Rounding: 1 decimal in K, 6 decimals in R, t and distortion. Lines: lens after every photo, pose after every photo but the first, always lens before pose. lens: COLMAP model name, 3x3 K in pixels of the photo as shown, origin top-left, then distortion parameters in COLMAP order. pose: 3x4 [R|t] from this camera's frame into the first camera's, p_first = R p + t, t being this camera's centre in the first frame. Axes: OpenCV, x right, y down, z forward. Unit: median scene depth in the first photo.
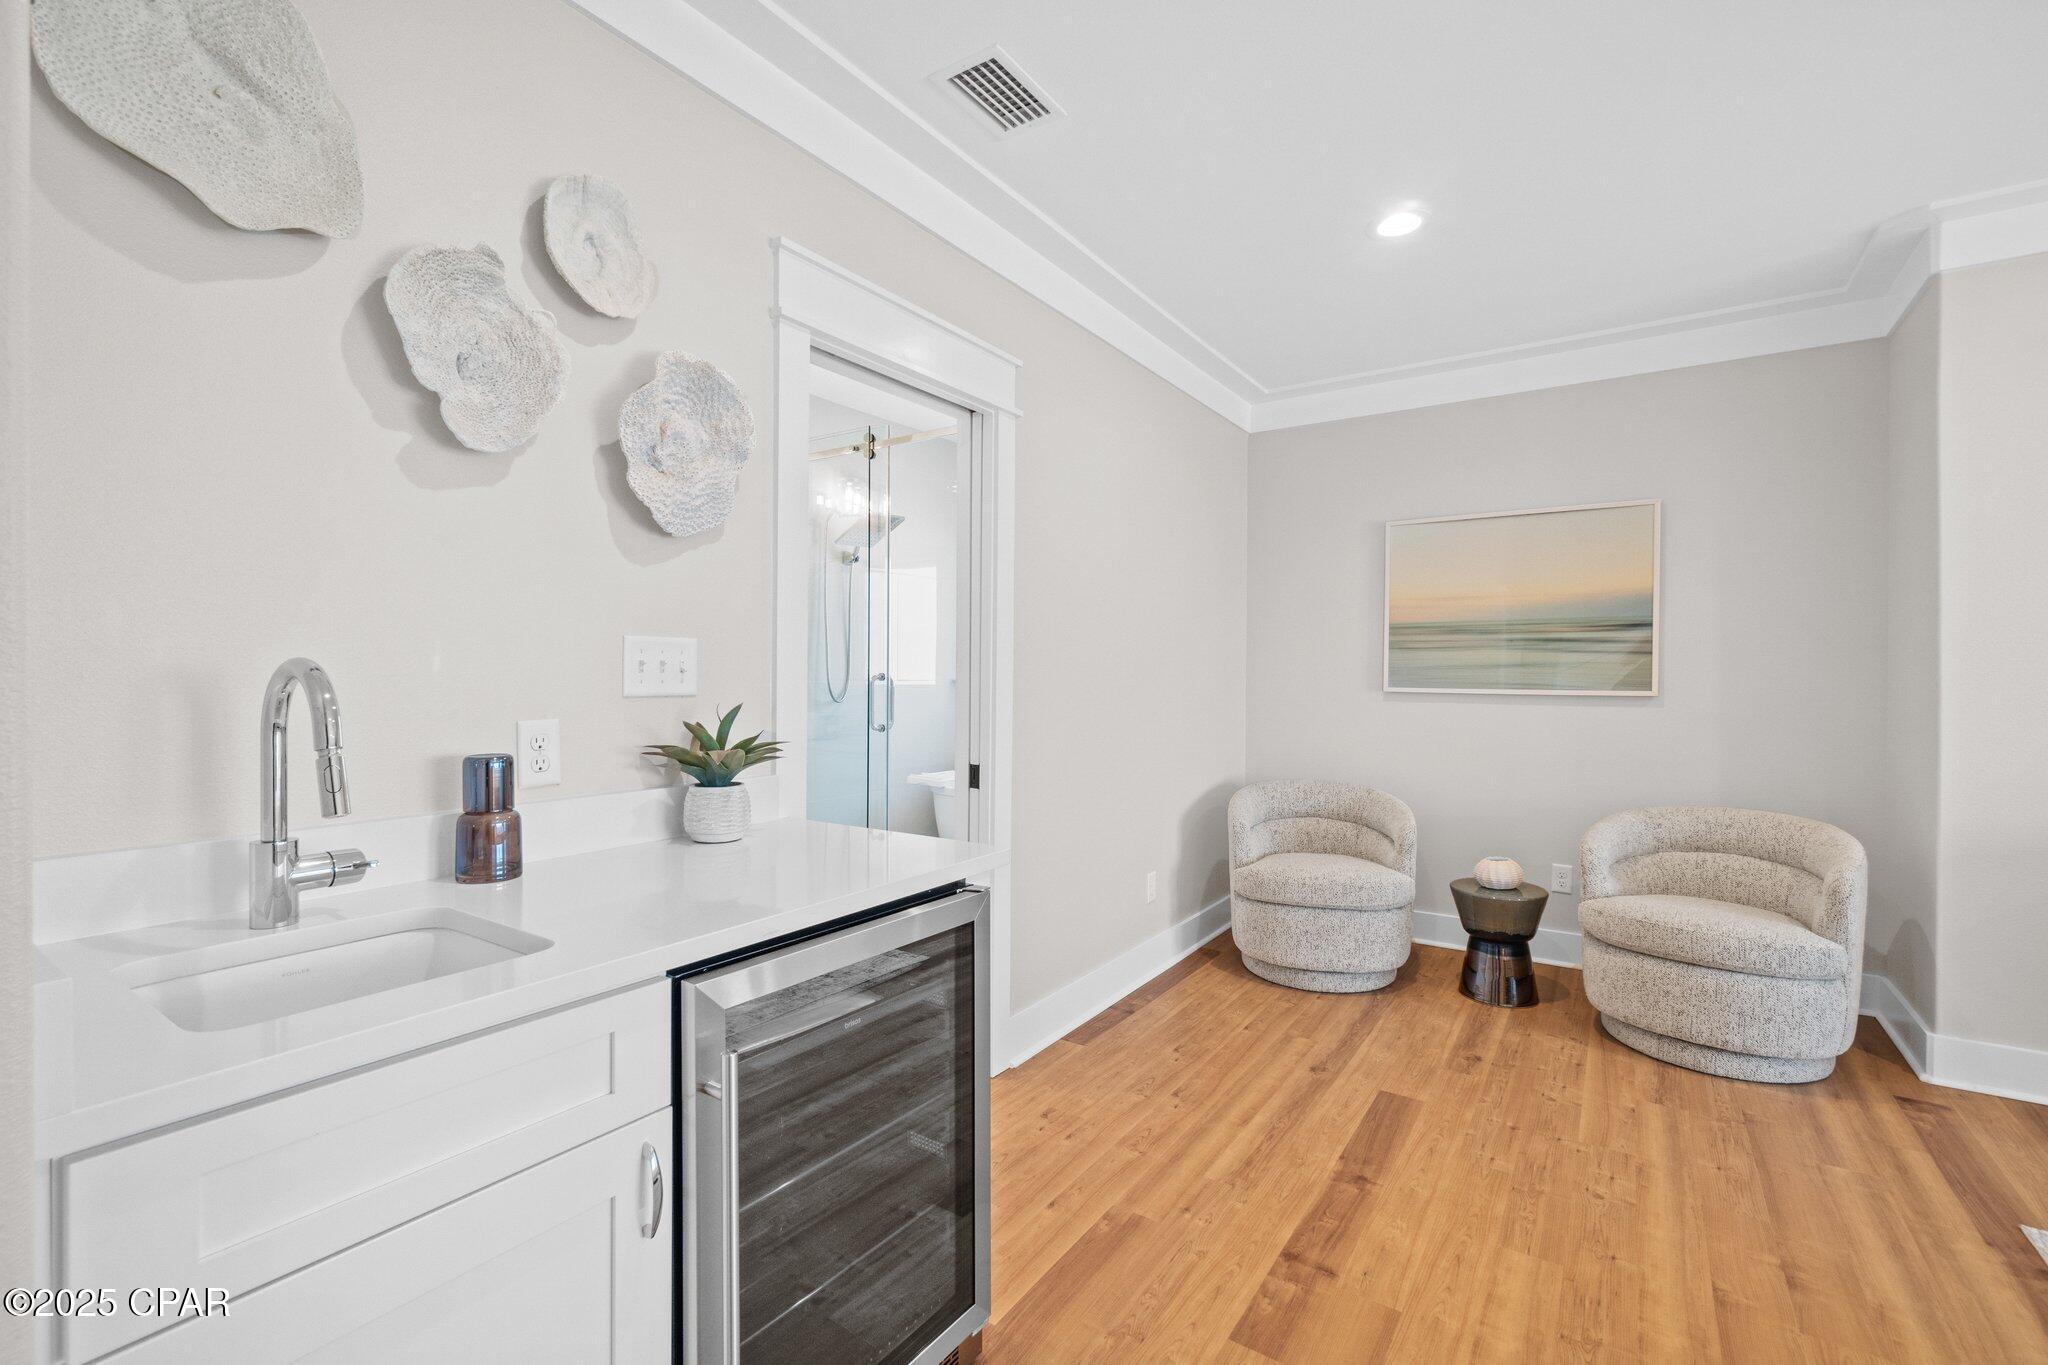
lens RADIAL K [[890.6, 0, 1024.0], [0, 890.6, 682.5], [0, 0, 1]] dist [-0.008322, 0.000470]
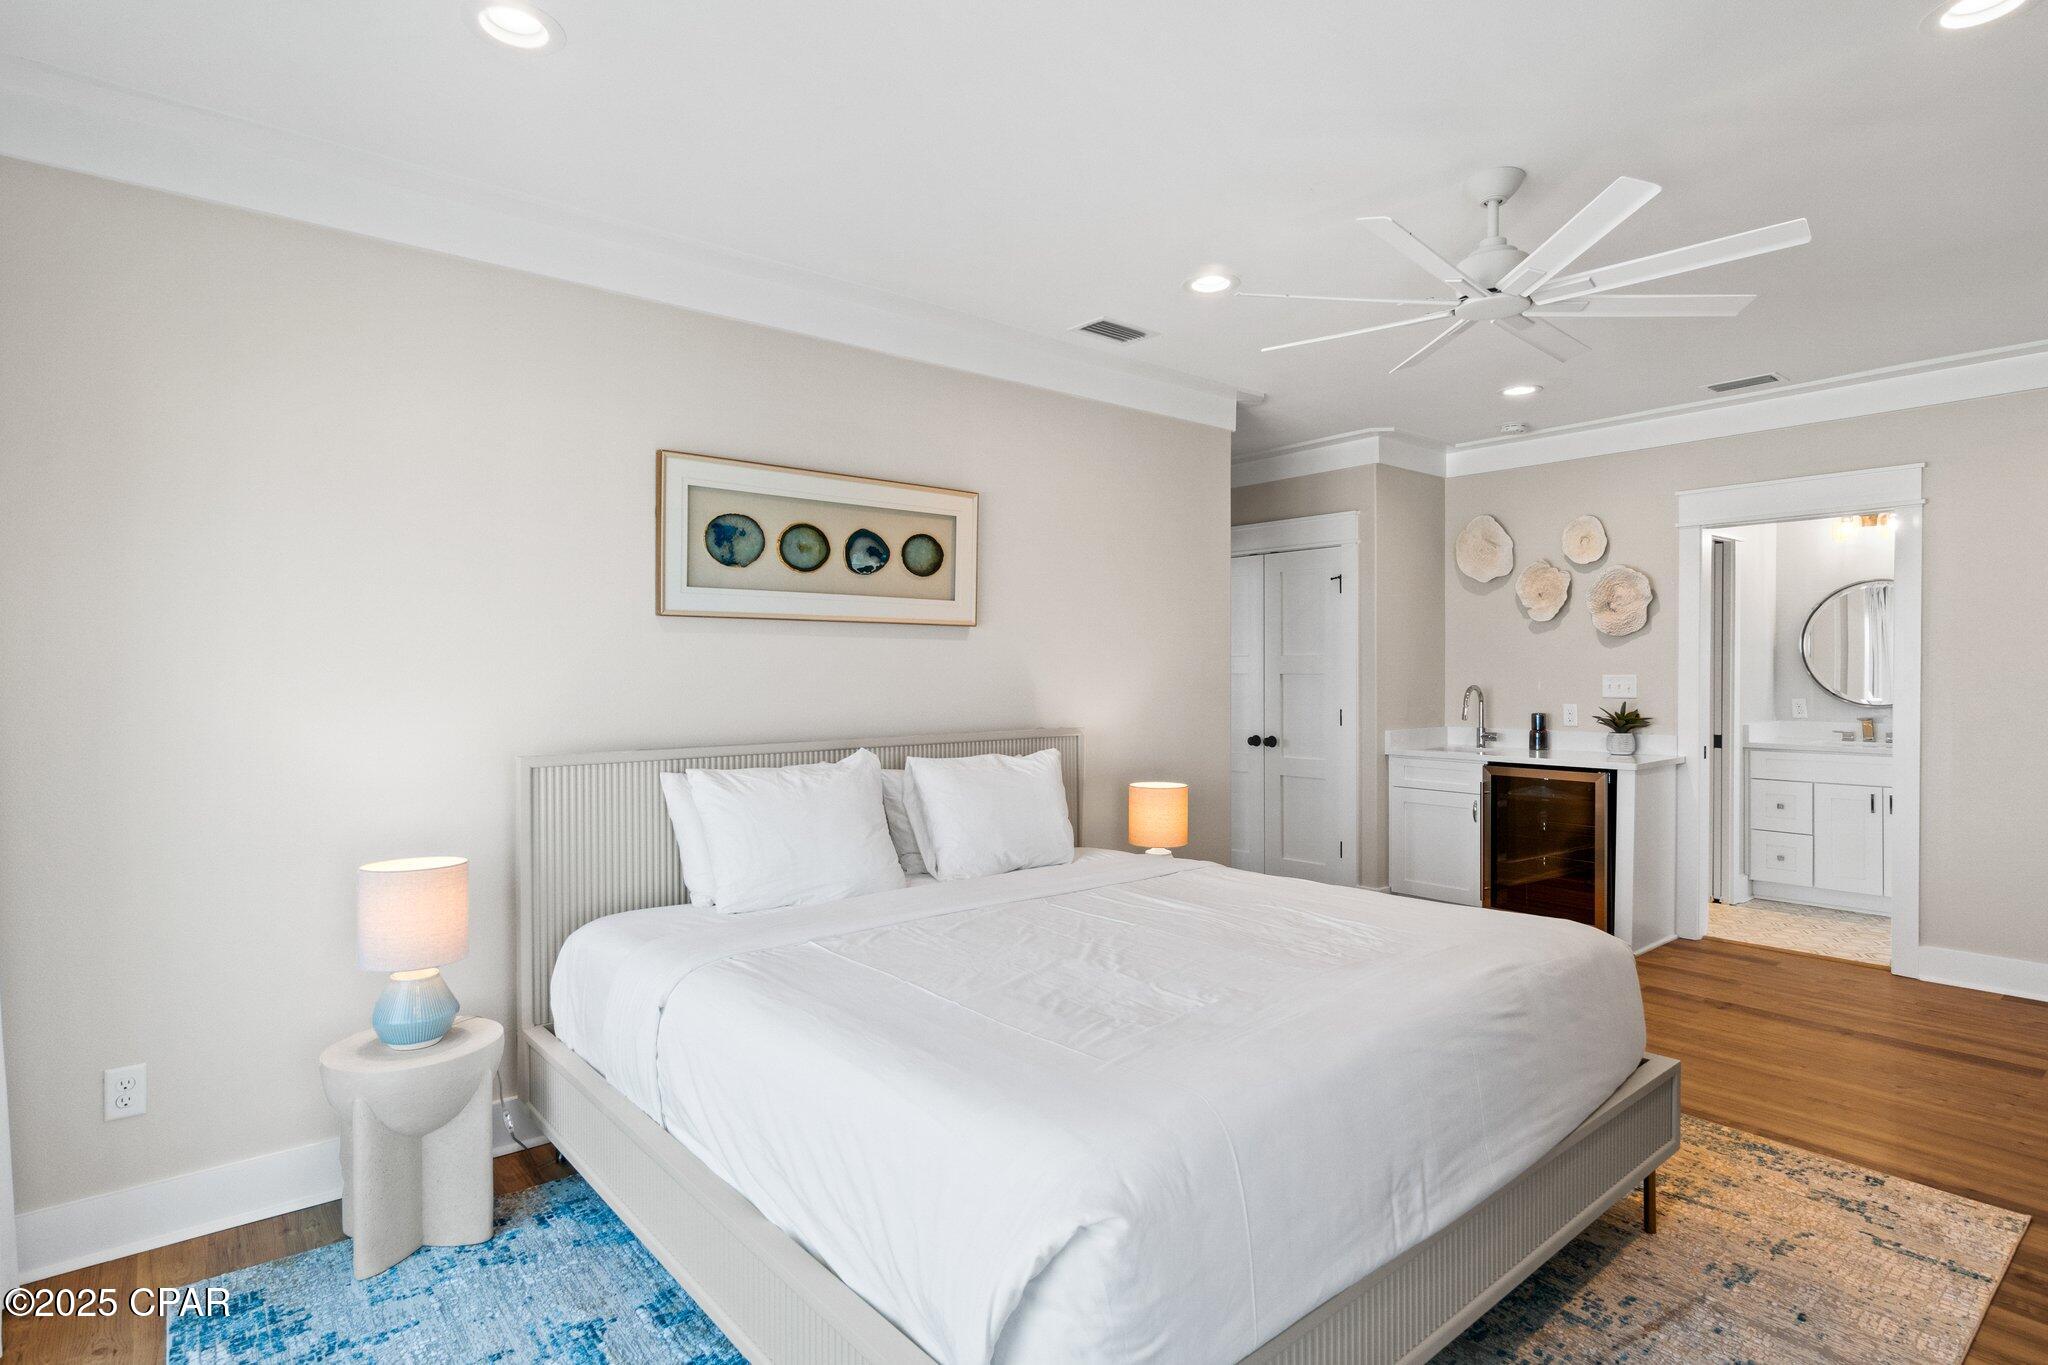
lens RADIAL K [[1042.9, 0, 1024.0], [0, 1042.9, 682.5], [0, 0, 1]] dist [-0.001170, -0.000332]
pose [[-0.275128, 0.007480, -0.961378, 2.869036], [-0.011090, 0.999879, 0.010954, -0.041687], [0.961344, 0.013676, -0.275012, 0.164951]]
